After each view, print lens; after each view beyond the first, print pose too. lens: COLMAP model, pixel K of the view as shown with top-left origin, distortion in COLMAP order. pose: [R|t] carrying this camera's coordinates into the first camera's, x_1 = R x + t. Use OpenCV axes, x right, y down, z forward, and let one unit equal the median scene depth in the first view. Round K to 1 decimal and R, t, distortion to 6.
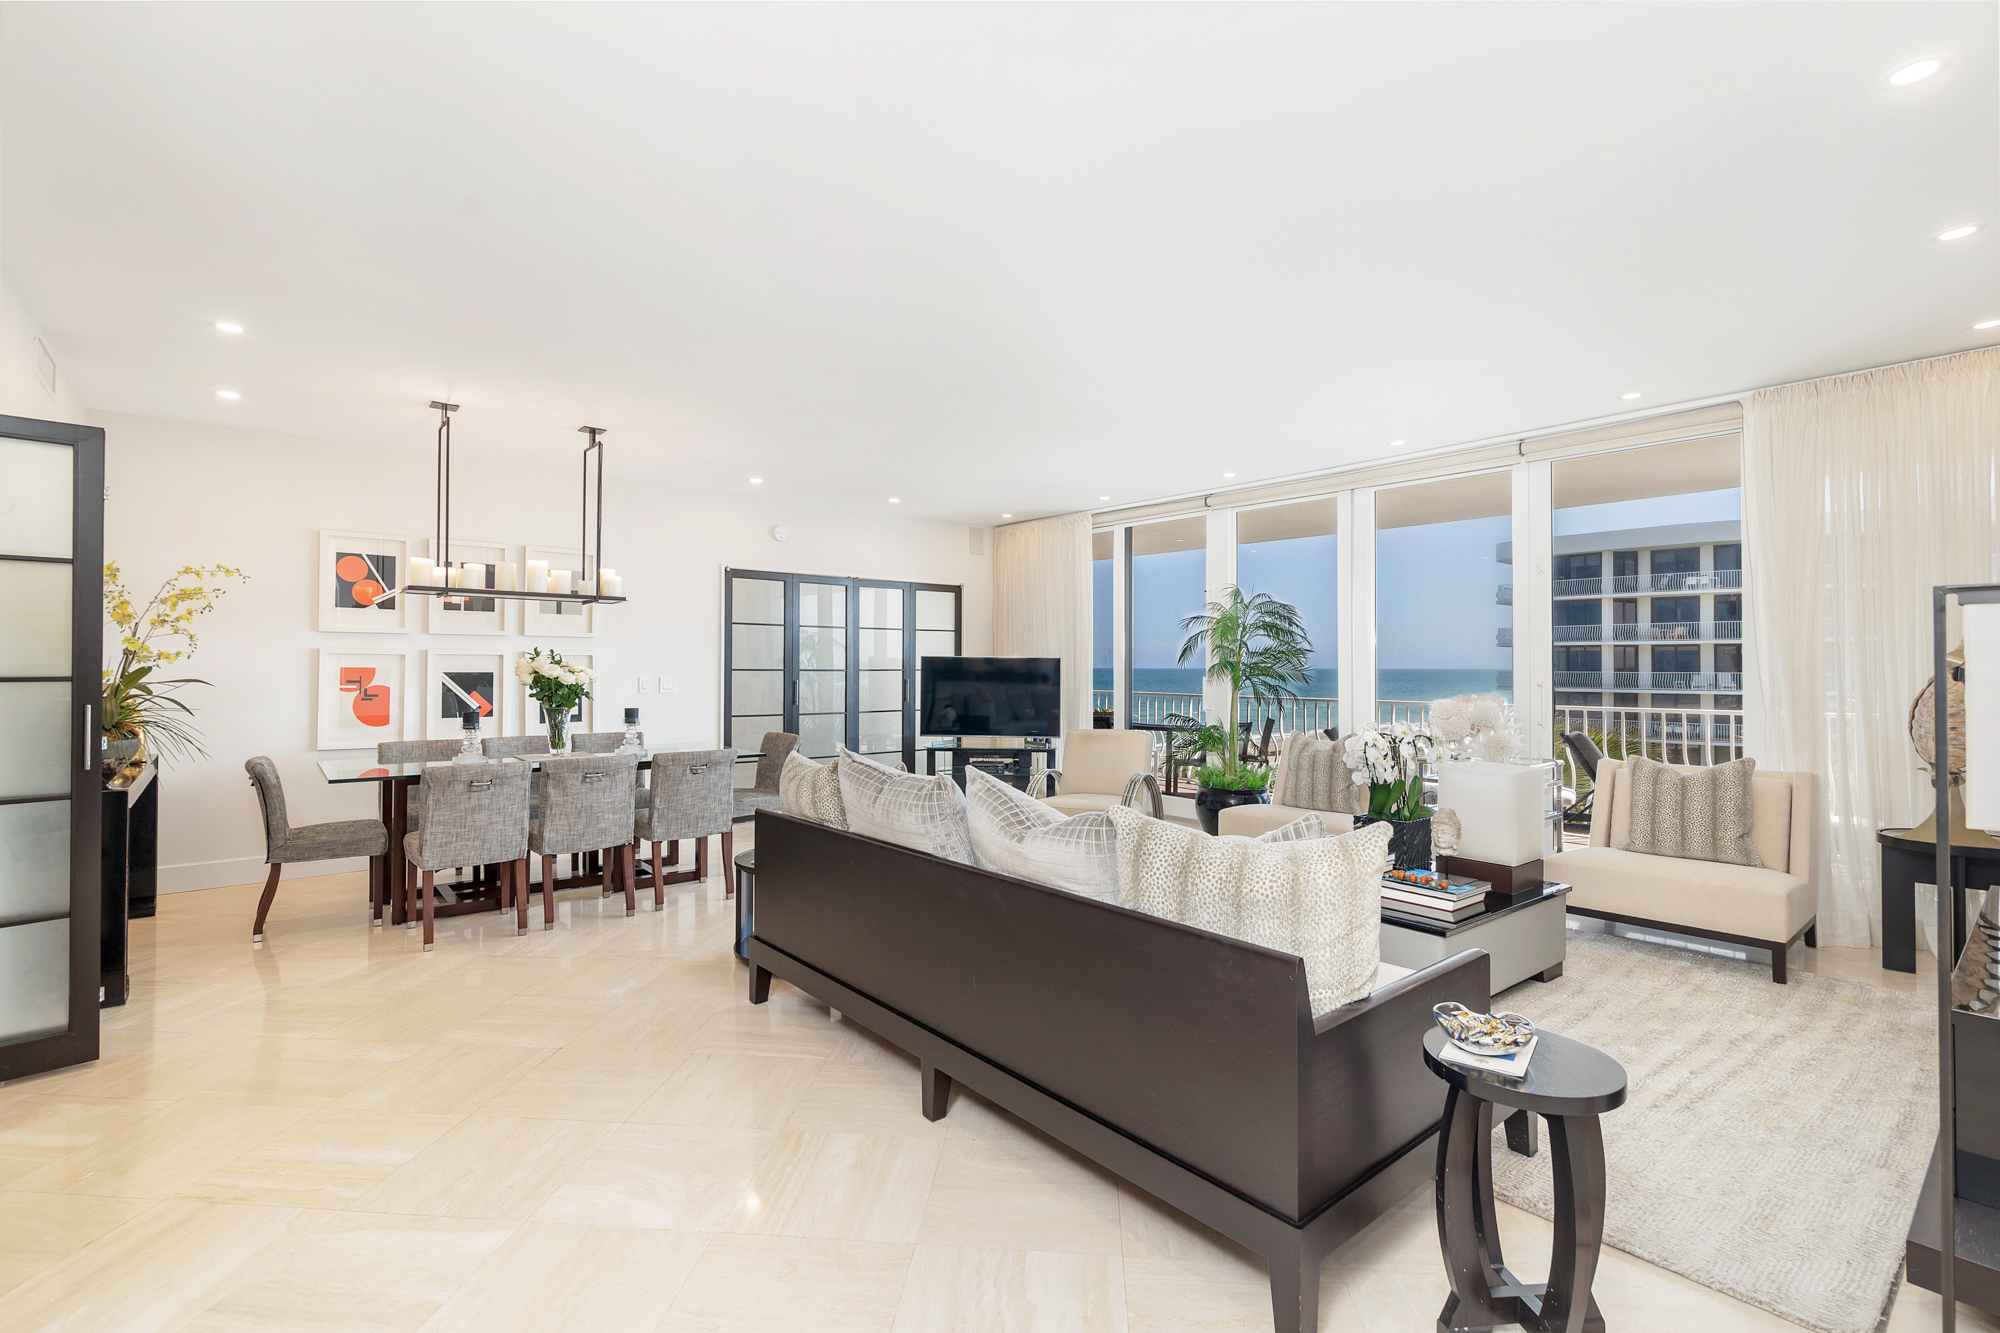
lens RADIAL K [[909.5, 0, 994.0], [0, 909.5, 655.2], [0, 0, 1]] dist [0.002025, 0.000011]
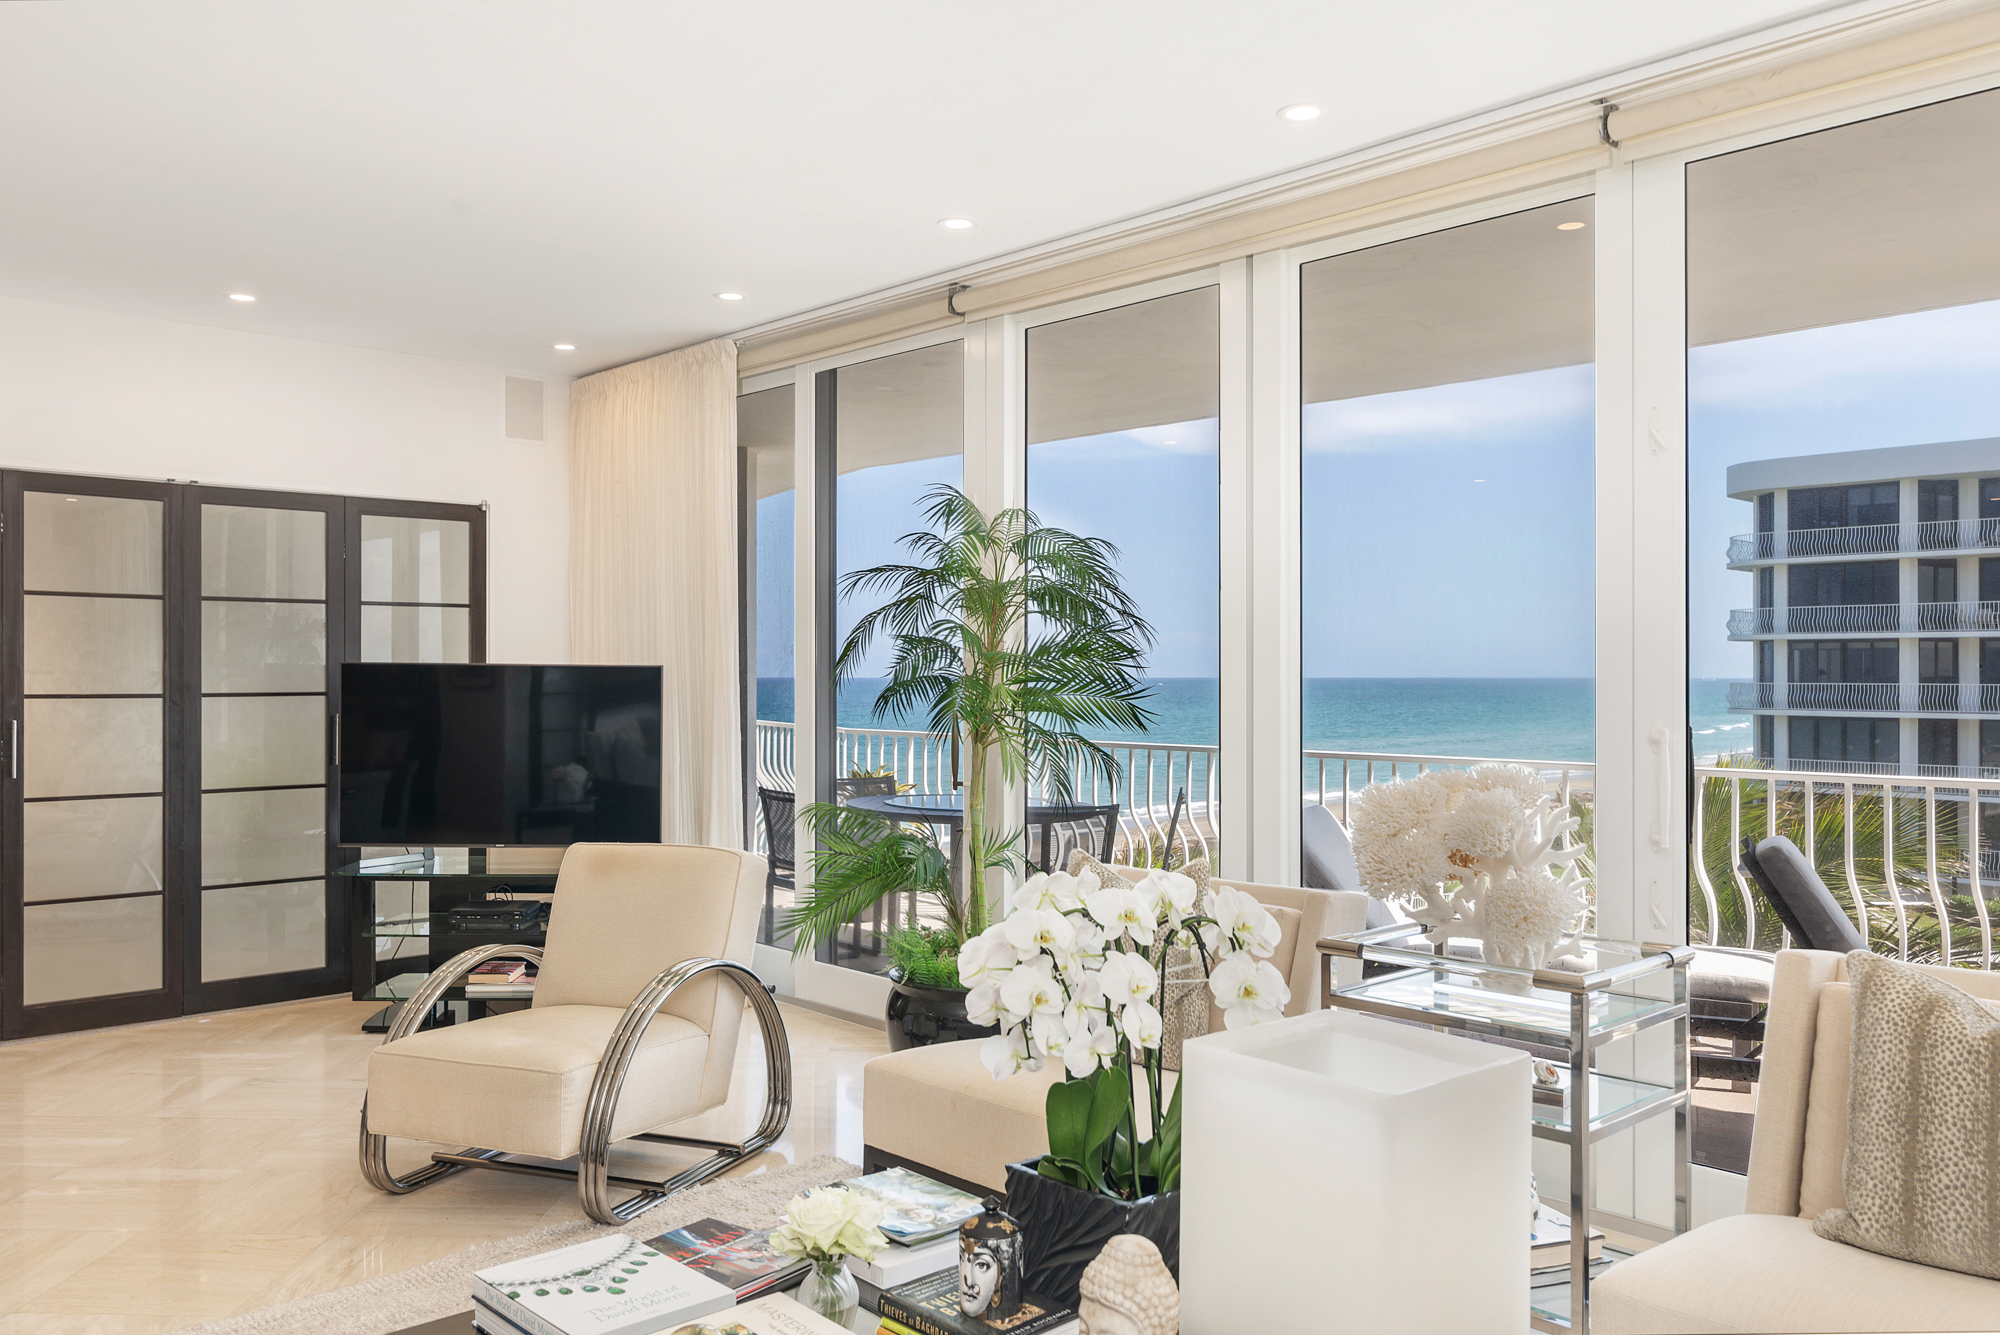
lens RADIAL K [[1548.2, 0, 1000.0], [0, 1548.2, 667.5], [0, 0, 1]] dist [0.005189, 0.000626]
pose [[0.998151, -0.002095, 0.060744, 0.181121], [0.001669, 0.999974, 0.007062, -0.001818], [-0.060757, -0.006947, 0.998128, 0.230259]]
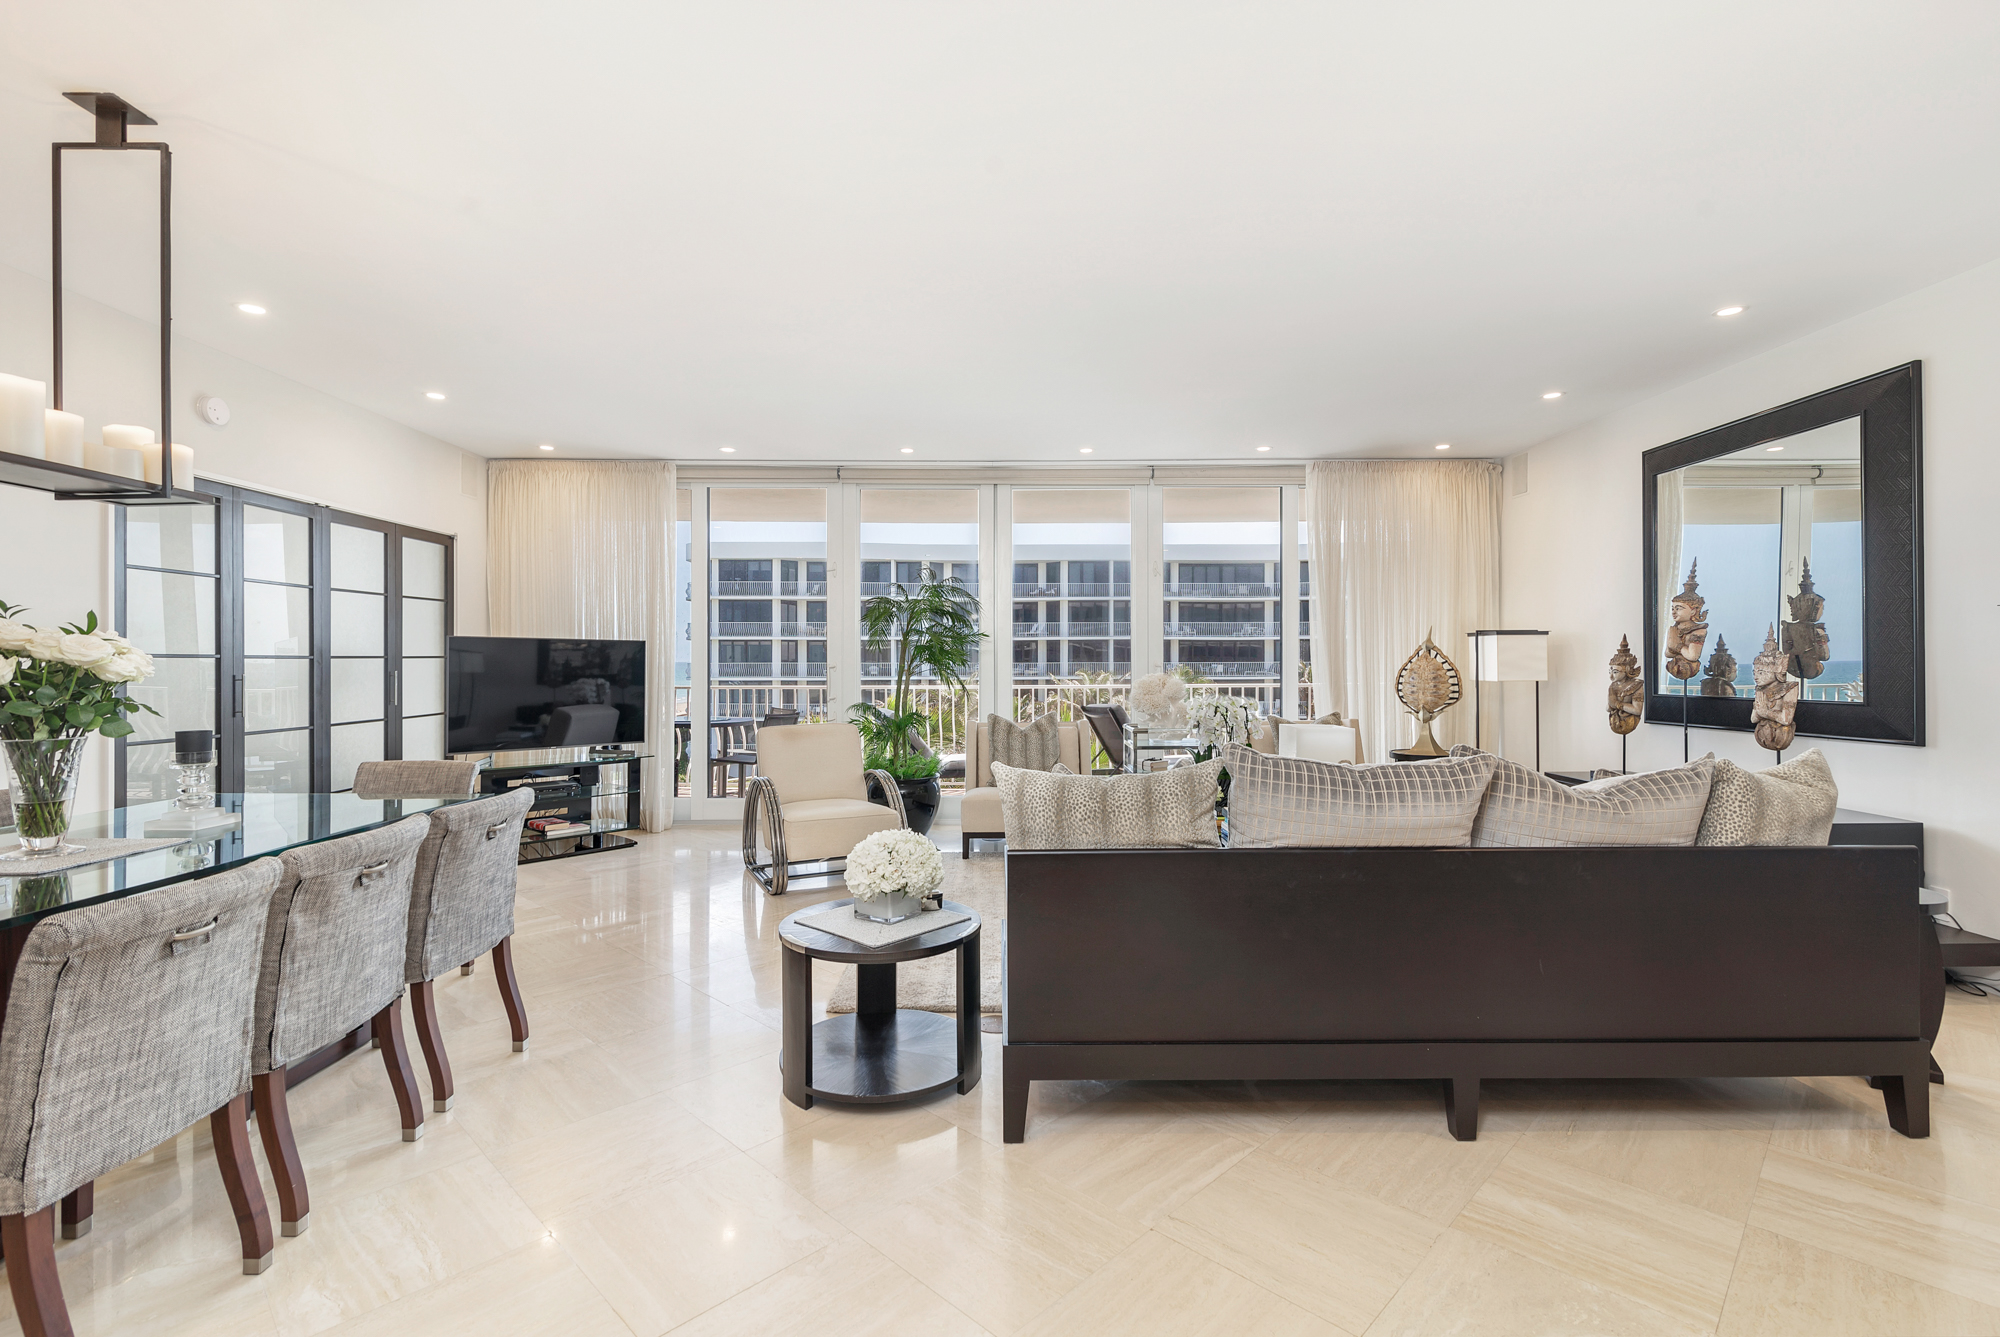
lens RADIAL K [[919.0, 0, 1000.5], [0, 919.0, 665.2], [0, 0, 1]] dist [-0.000226, -0.000514]
pose [[0.639950, -0.005447, 0.768397, -0.324331], [-0.009137, 0.999850, 0.014697, 0.008317], [-0.768362, -0.016426, 0.639805, 0.240689]]
